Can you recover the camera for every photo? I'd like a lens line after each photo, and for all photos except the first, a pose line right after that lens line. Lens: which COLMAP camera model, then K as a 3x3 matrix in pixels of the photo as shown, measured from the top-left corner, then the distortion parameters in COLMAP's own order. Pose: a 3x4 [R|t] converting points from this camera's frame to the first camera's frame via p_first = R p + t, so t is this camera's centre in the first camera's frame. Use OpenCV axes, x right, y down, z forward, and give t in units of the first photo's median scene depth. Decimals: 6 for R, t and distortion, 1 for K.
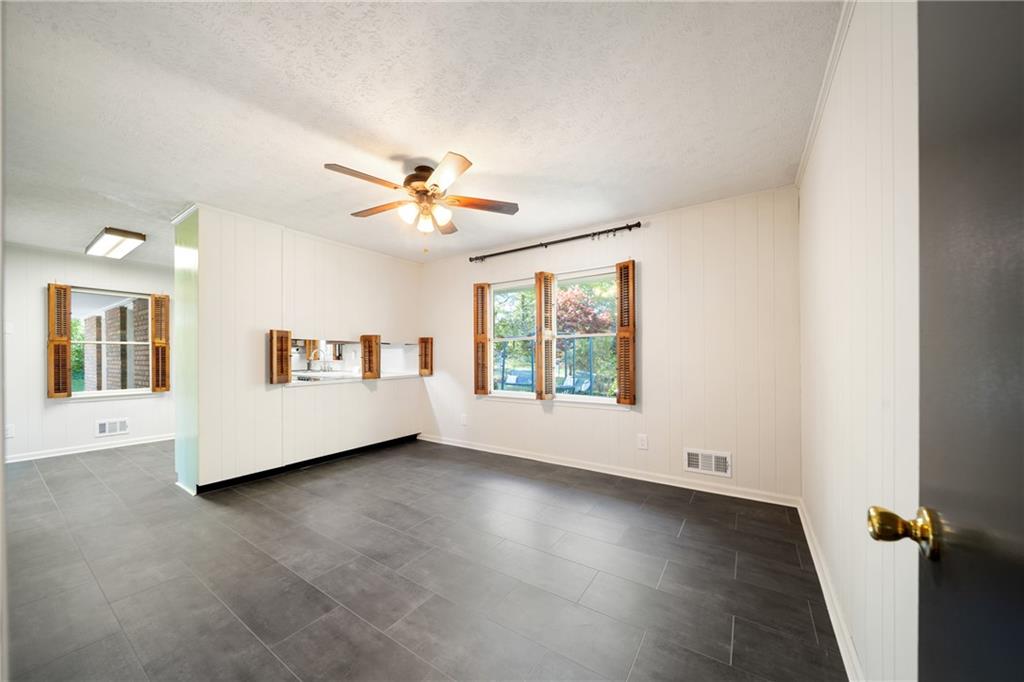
lens RADIAL K [[356.0, 0, 512.8], [0, 356.0, 345.3], [0, 0, 1]] dist [-0.000728, -0.000189]
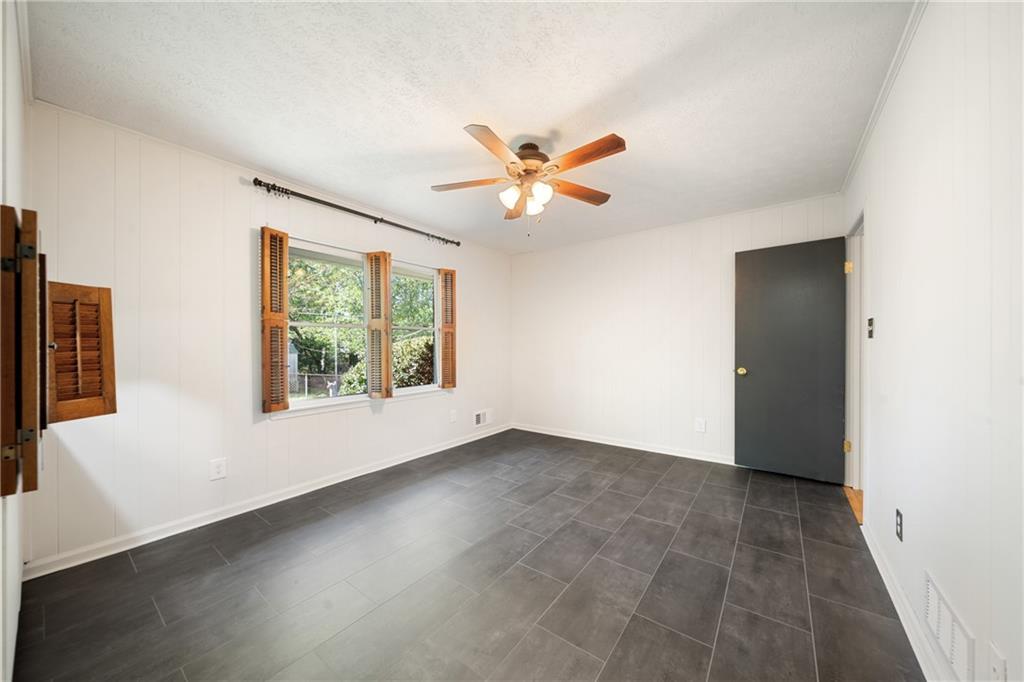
lens RADIAL K [[353.0, 0, 502.0], [0, 353.0, 337.3], [0, 0, 1]] dist [-0.001332, -0.000166]
pose [[0.075144, 0.030984, 0.996691, -0.940373], [-0.023146, 0.999302, -0.029320, 0.027622], [-0.996904, -0.020866, 0.075809, 0.799653]]
